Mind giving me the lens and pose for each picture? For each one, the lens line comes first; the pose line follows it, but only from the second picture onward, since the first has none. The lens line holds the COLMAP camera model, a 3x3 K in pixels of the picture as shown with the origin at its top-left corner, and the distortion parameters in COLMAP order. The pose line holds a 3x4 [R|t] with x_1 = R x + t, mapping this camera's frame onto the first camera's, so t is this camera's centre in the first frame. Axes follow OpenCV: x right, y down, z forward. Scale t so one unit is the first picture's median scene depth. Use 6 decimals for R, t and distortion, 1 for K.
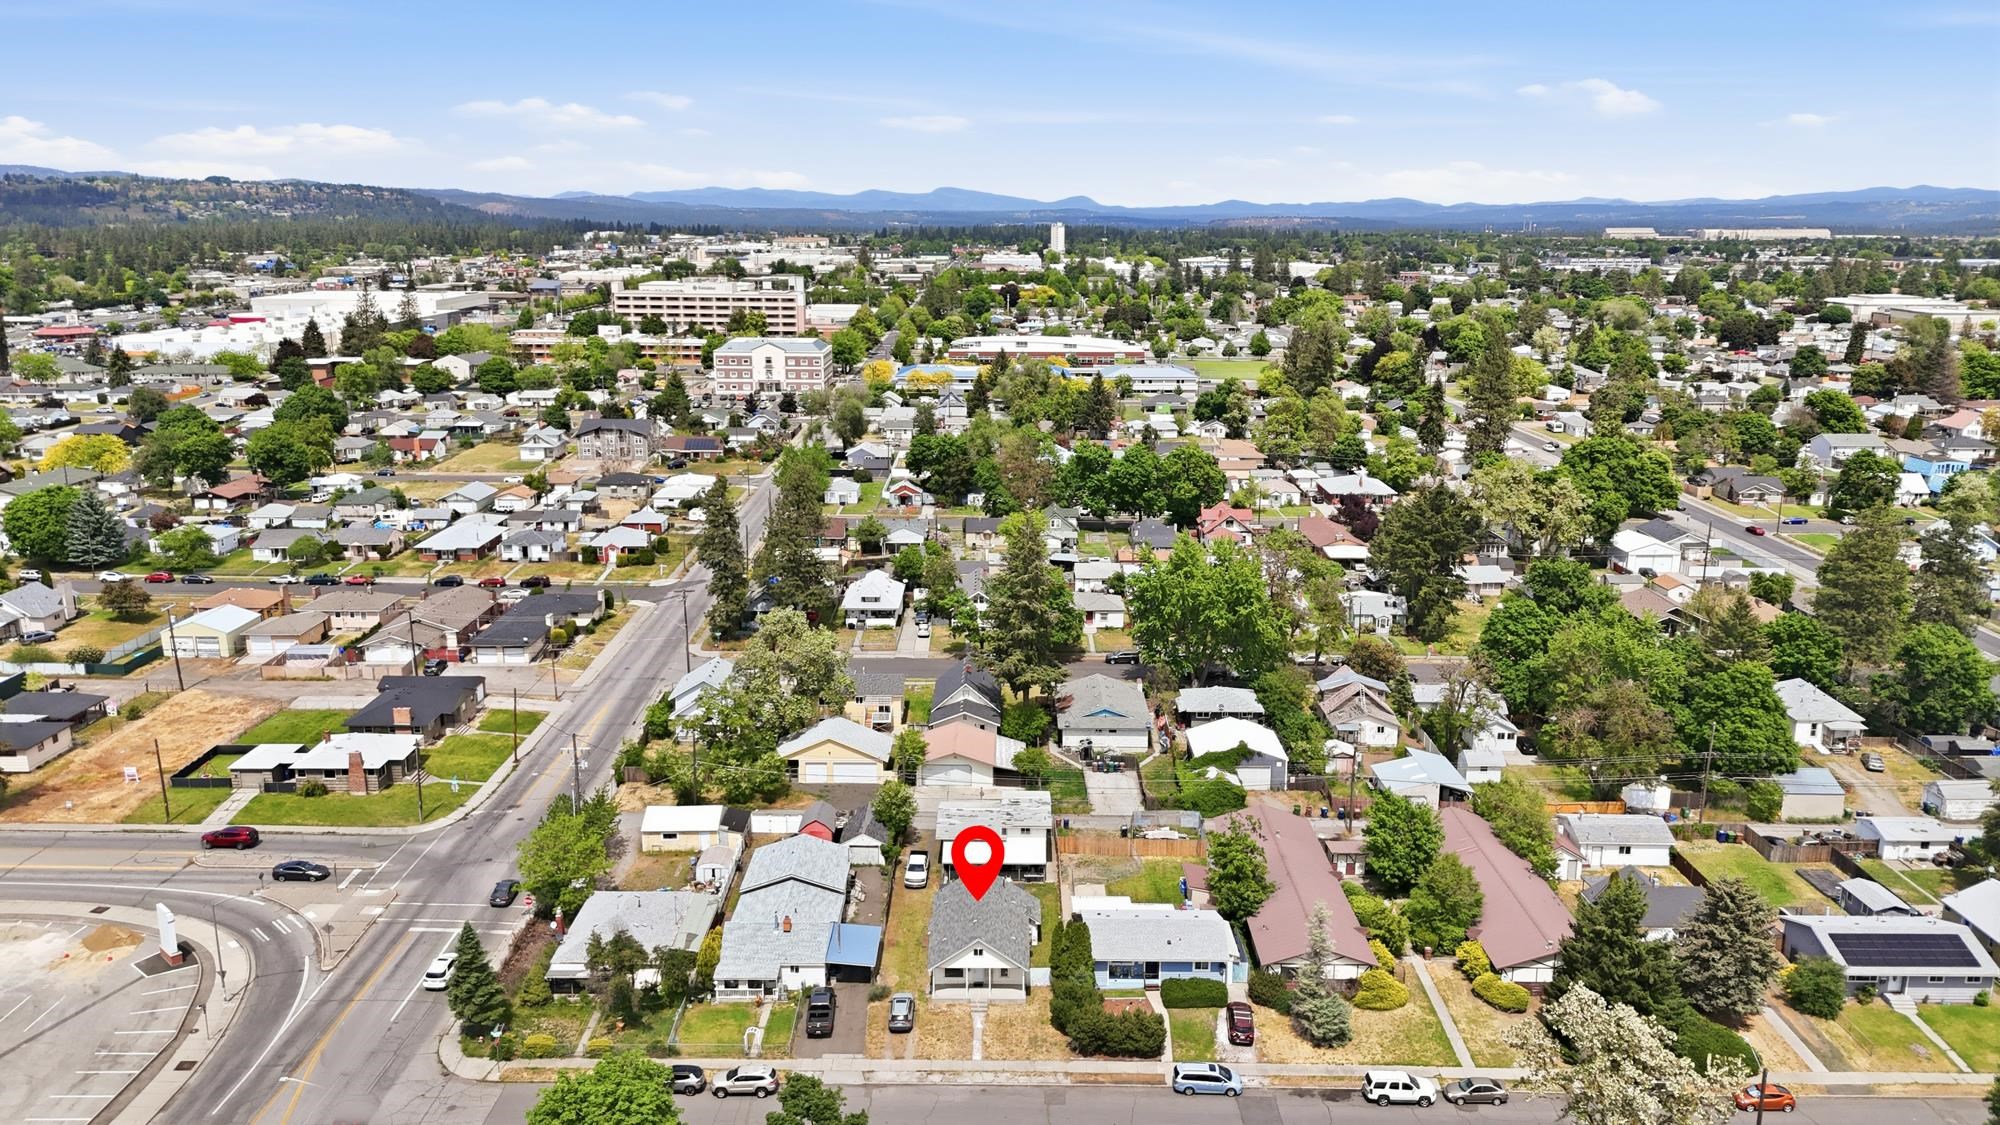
lens RADIAL K [[1460.1, 0, 1005.1], [0, 1460.1, 560.6], [0, 0, 1]] dist [0.068476, -0.005332]
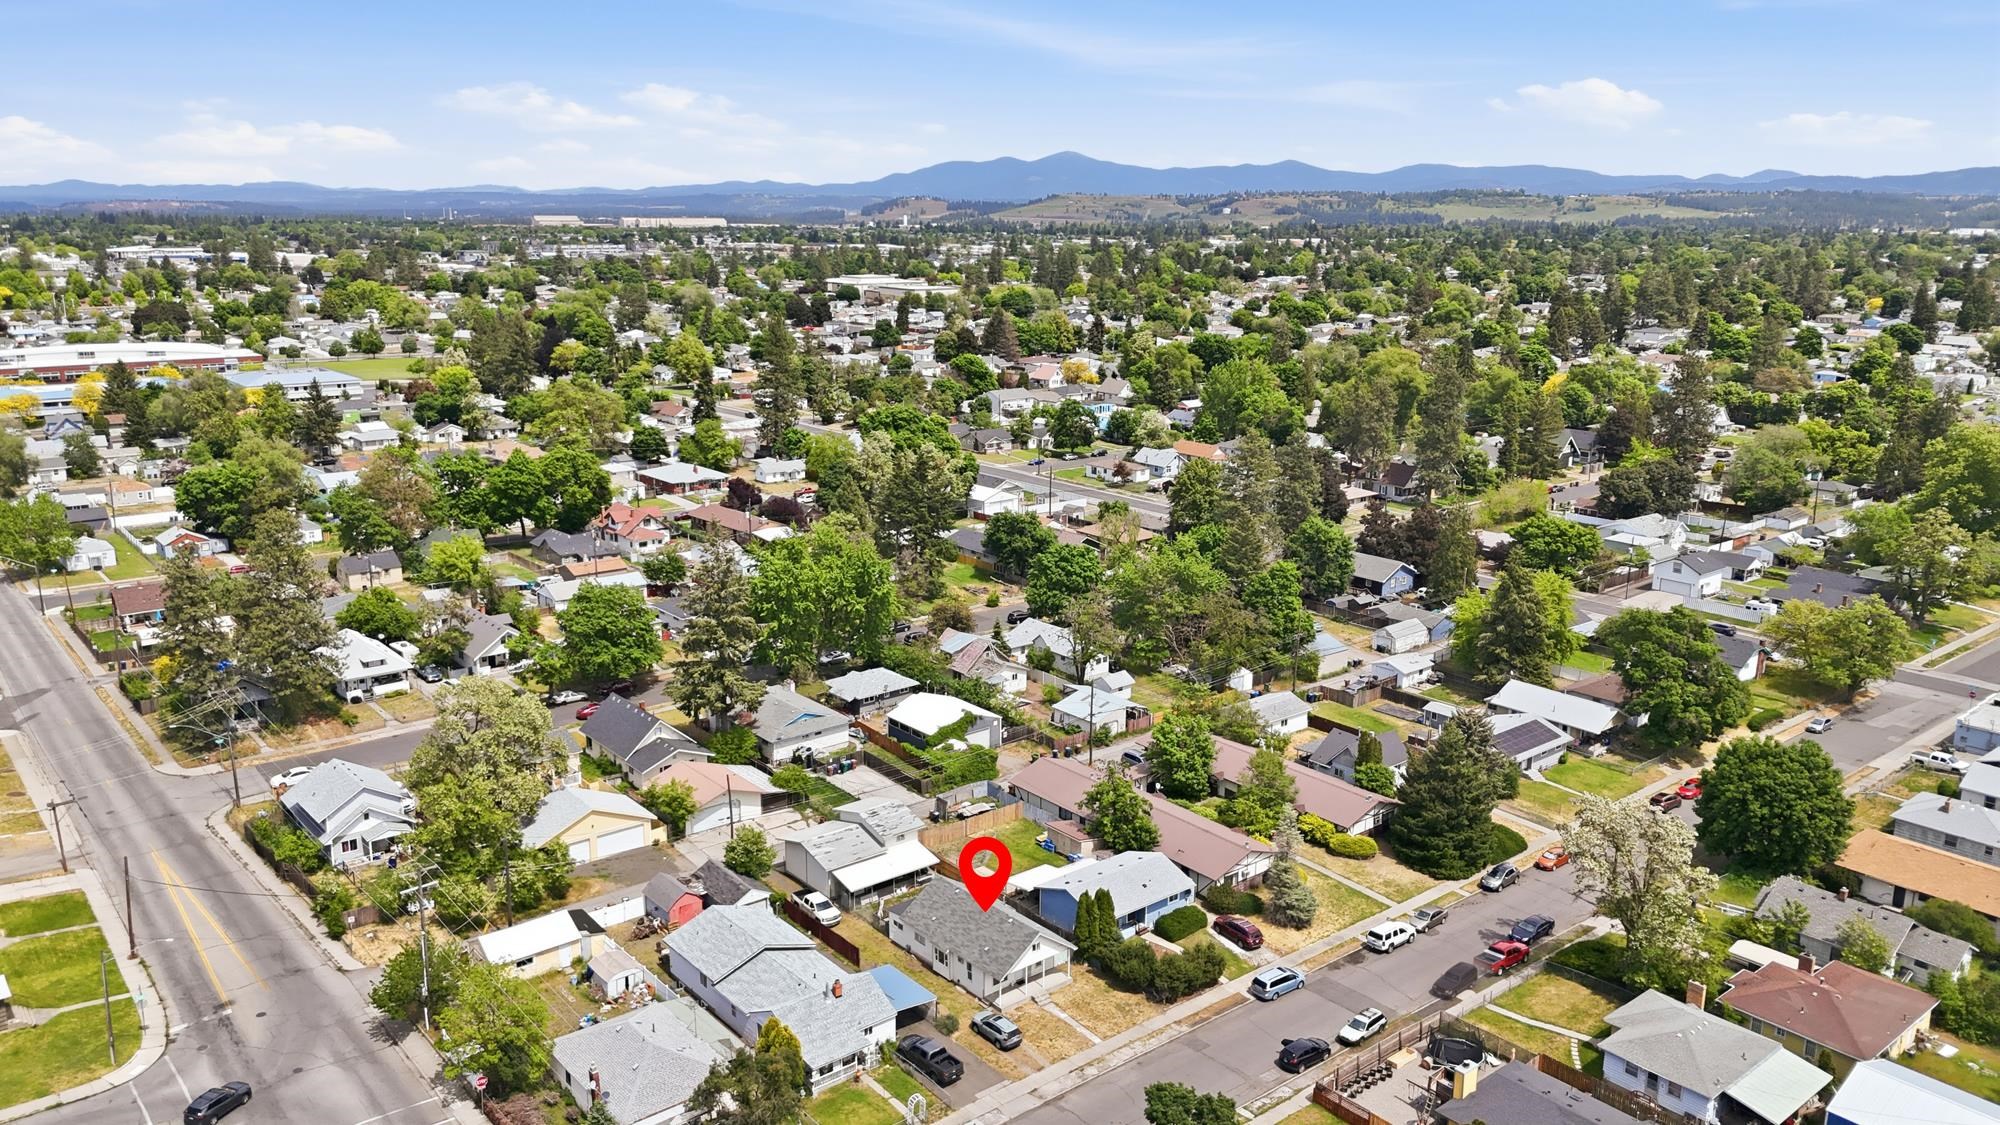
lens RADIAL K [[1485.4, 0, 1000.1], [0, 1485.4, 443.1], [0, 0, 1]] dist [0.047702, -0.005976]
pose [[0.775130, -0.100680, 0.623728, -0.444107], [0.143653, 0.989449, -0.018810, -0.040478], [-0.615254, 0.104180, 0.781415, 0.125317]]
